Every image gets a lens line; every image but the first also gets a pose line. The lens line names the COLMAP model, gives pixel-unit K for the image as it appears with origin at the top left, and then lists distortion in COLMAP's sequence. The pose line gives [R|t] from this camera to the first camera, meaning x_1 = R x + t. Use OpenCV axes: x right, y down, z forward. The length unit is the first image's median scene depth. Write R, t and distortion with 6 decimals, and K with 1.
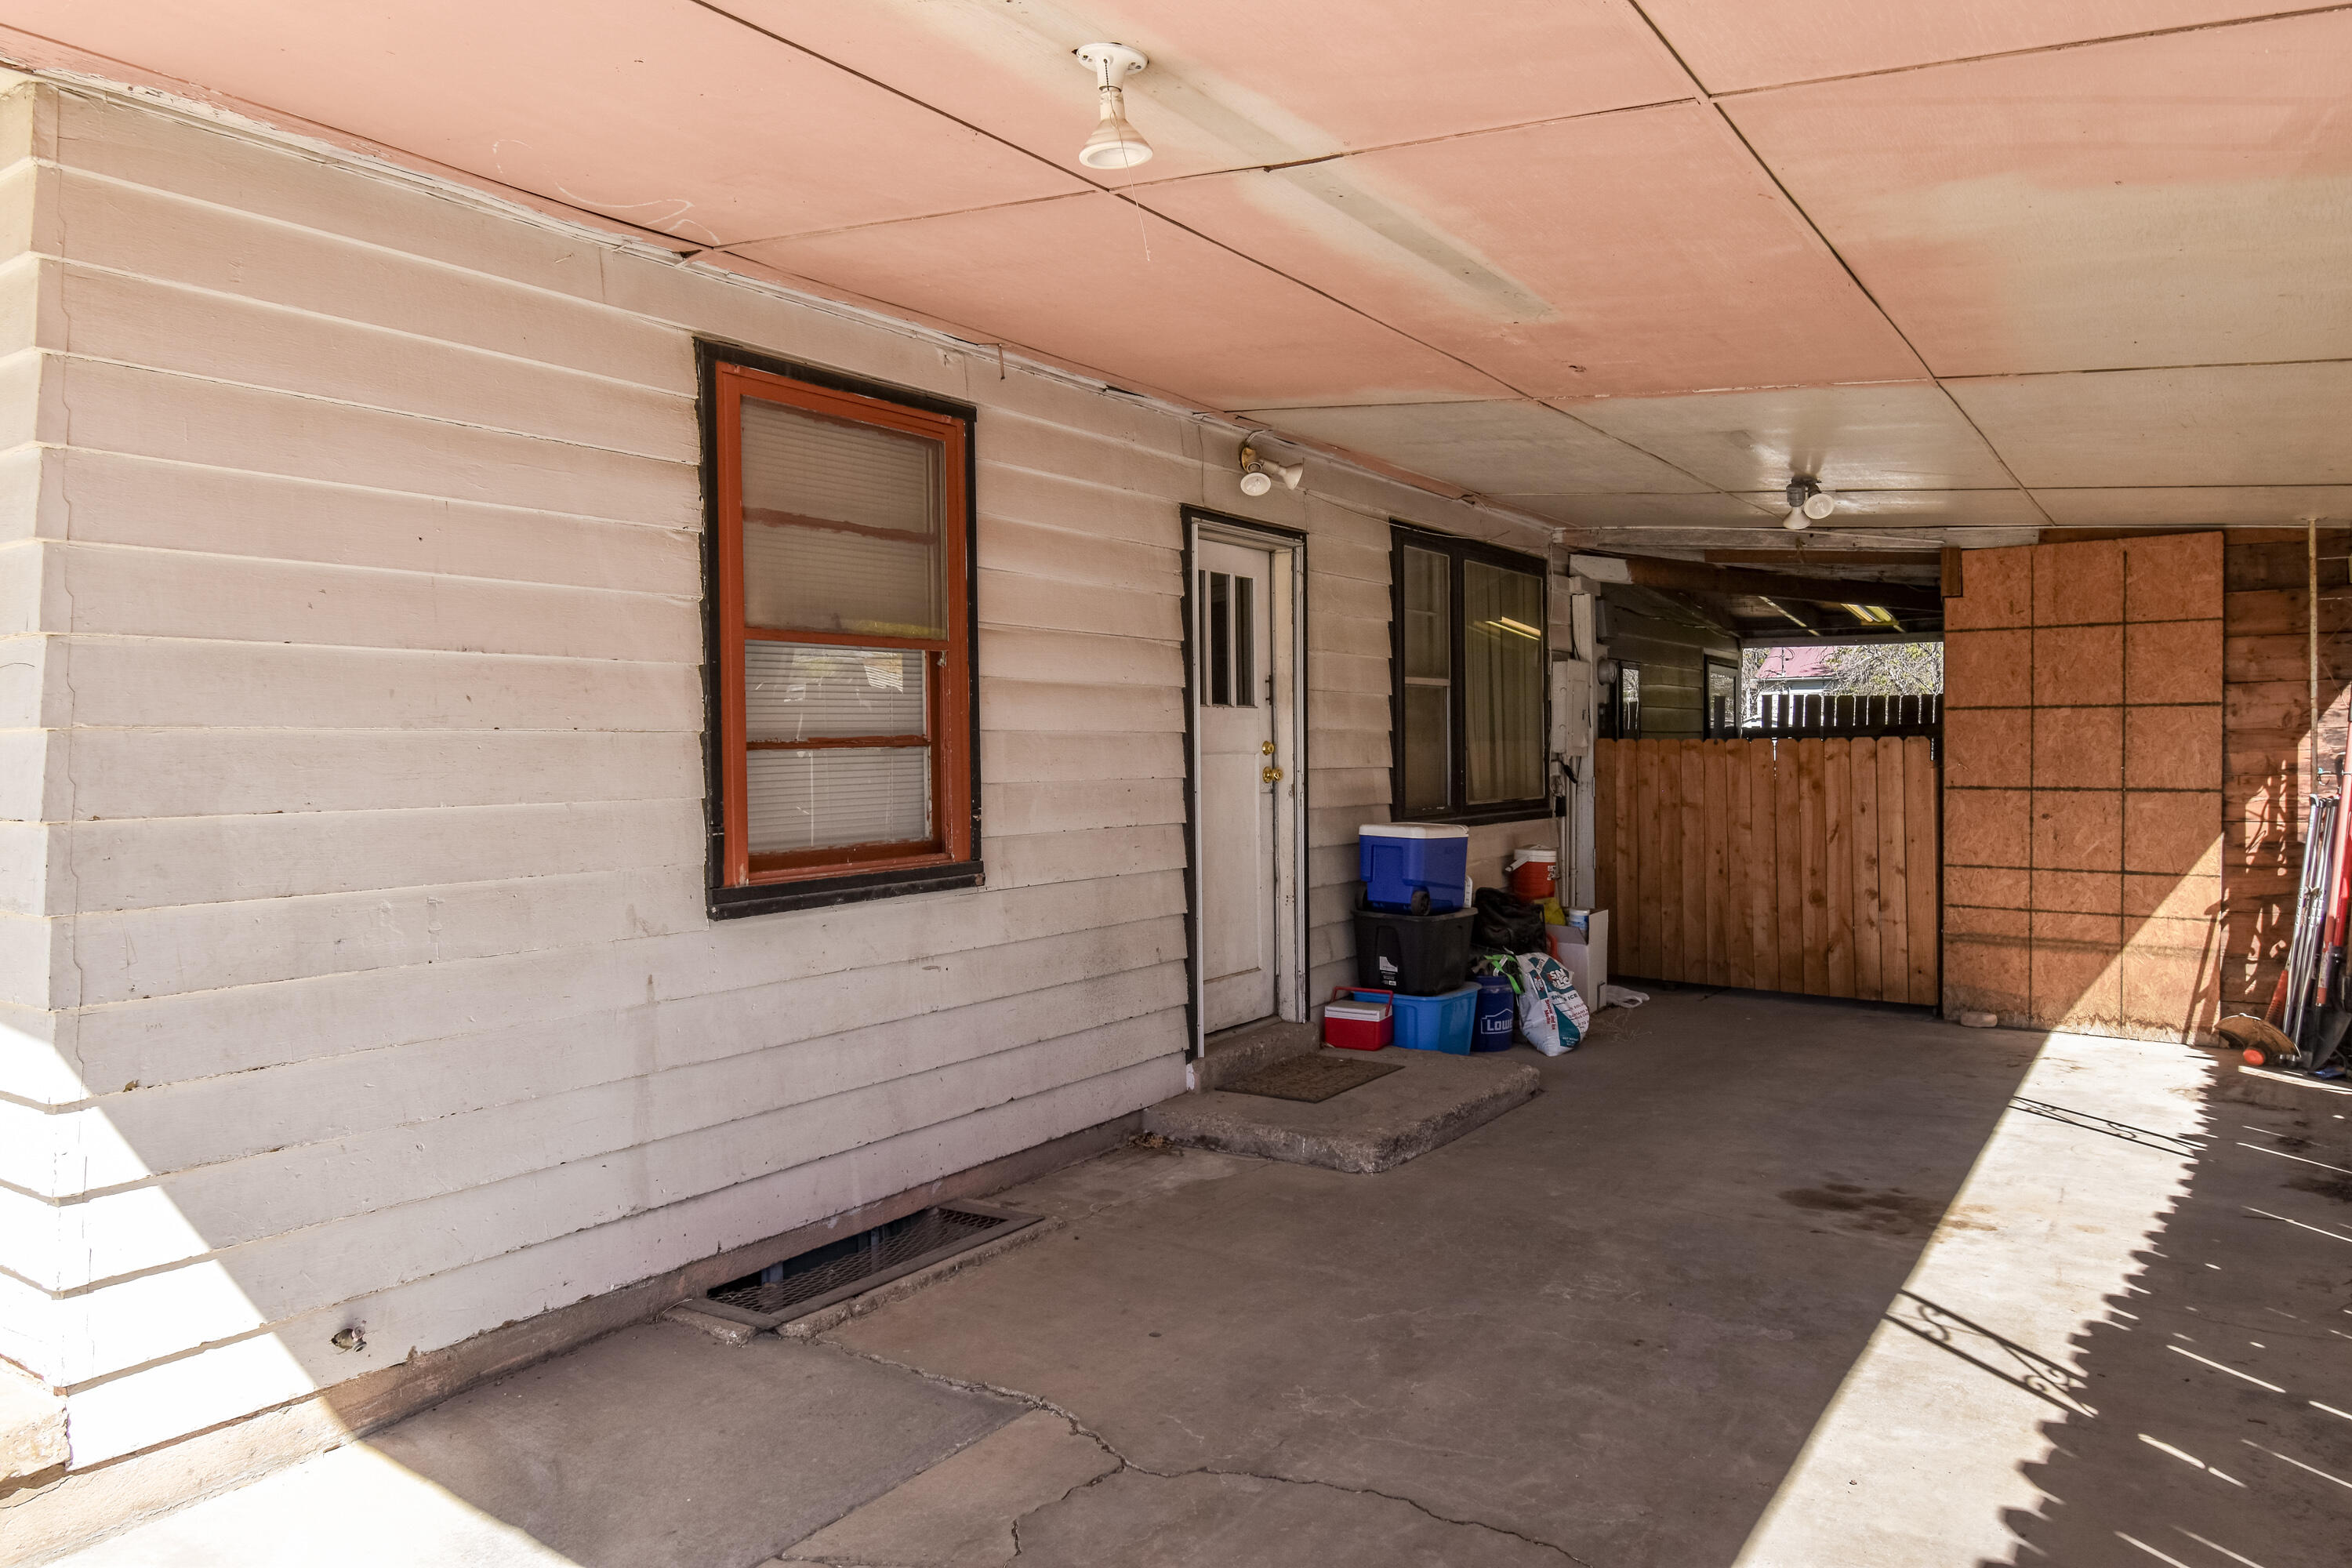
lens RADIAL K [[1519.3, 0, 1176.0], [0, 1519.3, 784.0], [0, 0, 1]] dist [0.008260, 0.001913]
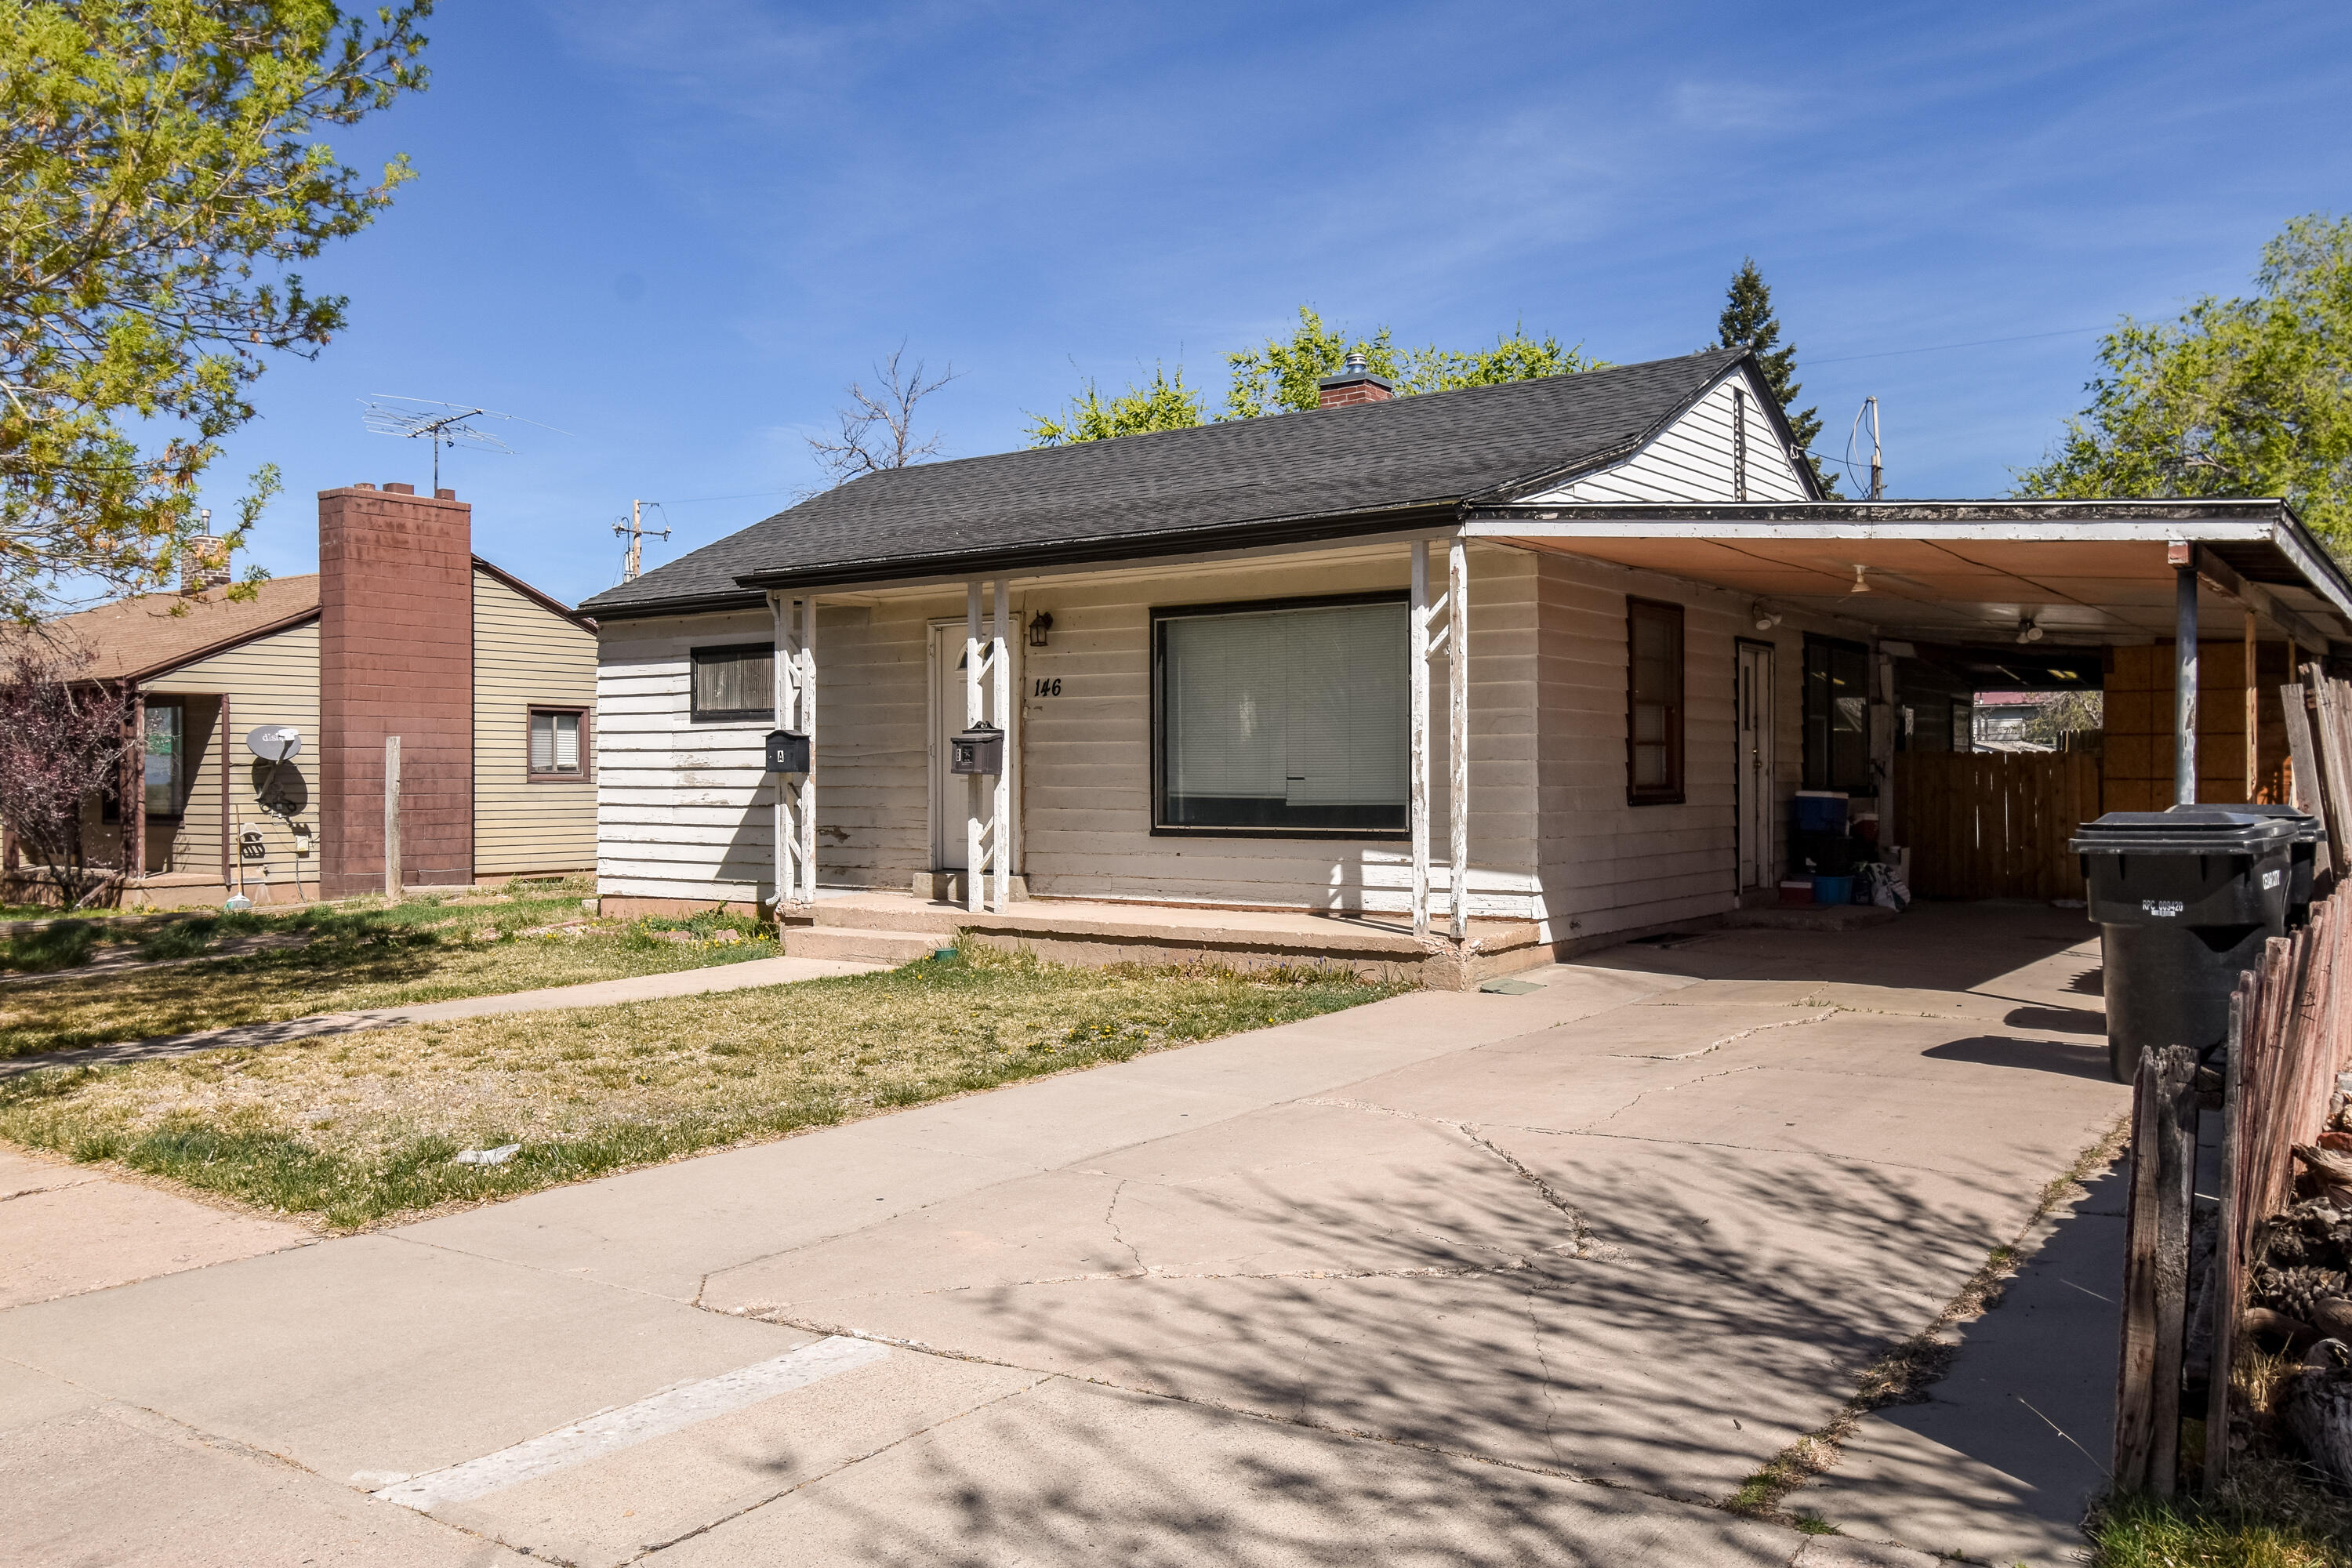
lens RADIAL K [[1813.5, 0, 1153.0], [0, 1813.5, 783.3], [0, 0, 1]] dist [-0.001500, 0.000197]
pose [[0.999110, 0.010996, -0.040720, -0.594650], [-0.011765, 0.999756, -0.018697, 0.068534], [0.040504, 0.019159, 0.998996, -1.331044]]
